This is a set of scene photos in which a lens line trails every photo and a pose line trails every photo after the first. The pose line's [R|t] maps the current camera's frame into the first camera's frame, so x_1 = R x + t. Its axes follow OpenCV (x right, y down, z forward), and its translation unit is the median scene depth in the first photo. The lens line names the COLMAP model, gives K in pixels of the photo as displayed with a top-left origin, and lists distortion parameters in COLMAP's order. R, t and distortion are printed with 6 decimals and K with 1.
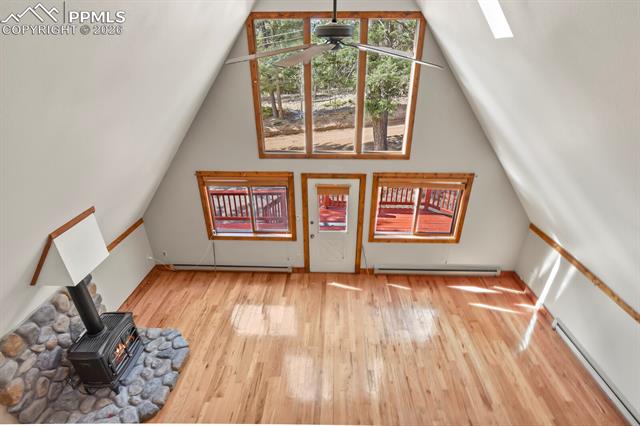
lens RADIAL K [[310.5, 0, 322.9], [0, 310.5, 211.3], [0, 0, 1]] dist [-0.004408, -0.004364]
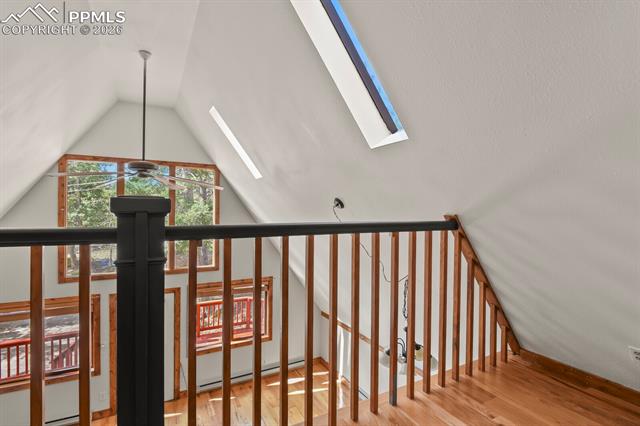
lens RADIAL K [[310.5, 0, 321.3], [0, 310.5, 208.6], [0, 0, 1]] dist [-0.004408, -0.004364]
pose [[0.862507, 0.008389, 0.505976, 0.011675], [0.219457, 0.894747, -0.388930, 0.167900], [-0.455983, 0.446494, 0.769885, -0.200805]]
